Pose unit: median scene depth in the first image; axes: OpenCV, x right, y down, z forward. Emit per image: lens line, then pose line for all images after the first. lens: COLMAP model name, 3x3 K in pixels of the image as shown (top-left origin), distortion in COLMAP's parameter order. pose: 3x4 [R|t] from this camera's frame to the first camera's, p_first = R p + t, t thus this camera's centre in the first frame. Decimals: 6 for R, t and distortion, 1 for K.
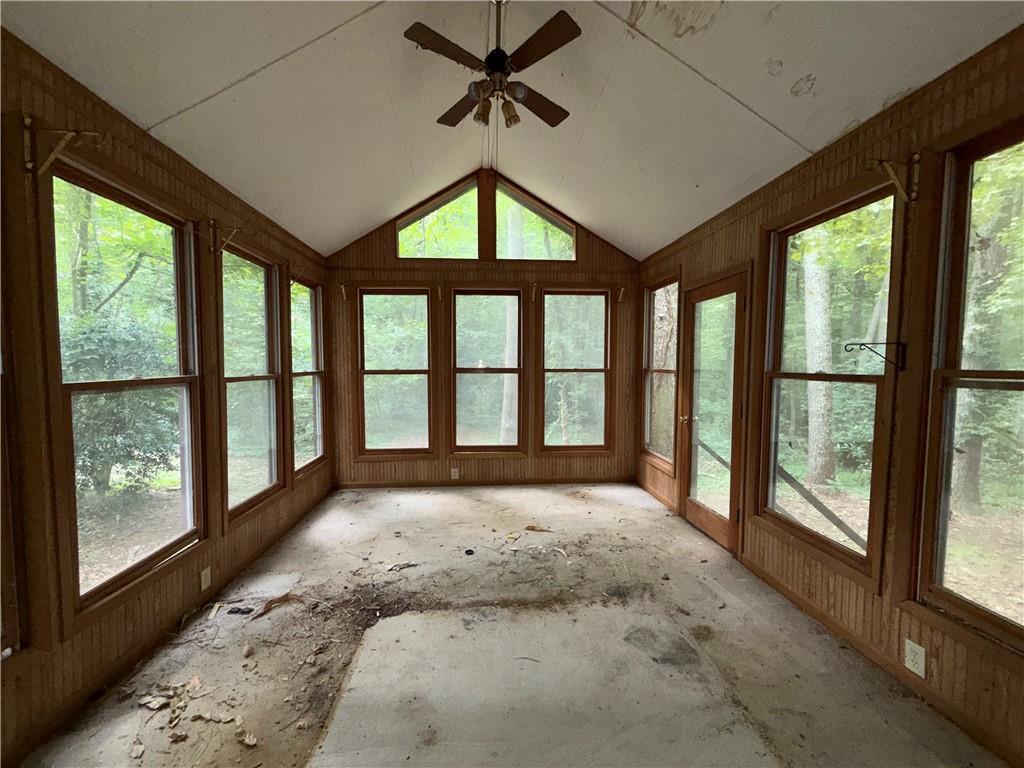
lens RADIAL K [[409.2, 0, 510.1], [0, 409.2, 386.2], [0, 0, 1]] dist [-0.001286, 0.000073]
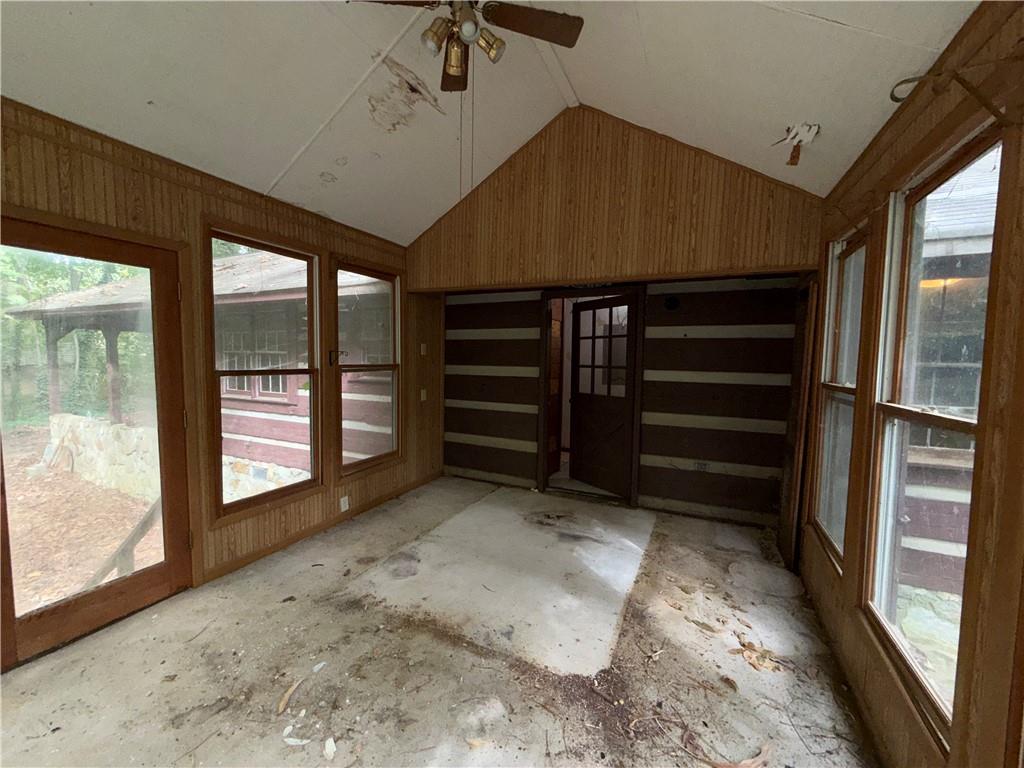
lens RADIAL K [[409.2, 0, 510.1], [0, 409.2, 386.2], [0, 0, 1]] dist [-0.001286, 0.000073]
pose [[-0.868717, -0.058142, 0.491884, -0.527979], [0.002982, 0.992454, 0.122578, -0.130351], [-0.495299, 0.107952, -0.861989, 1.682113]]
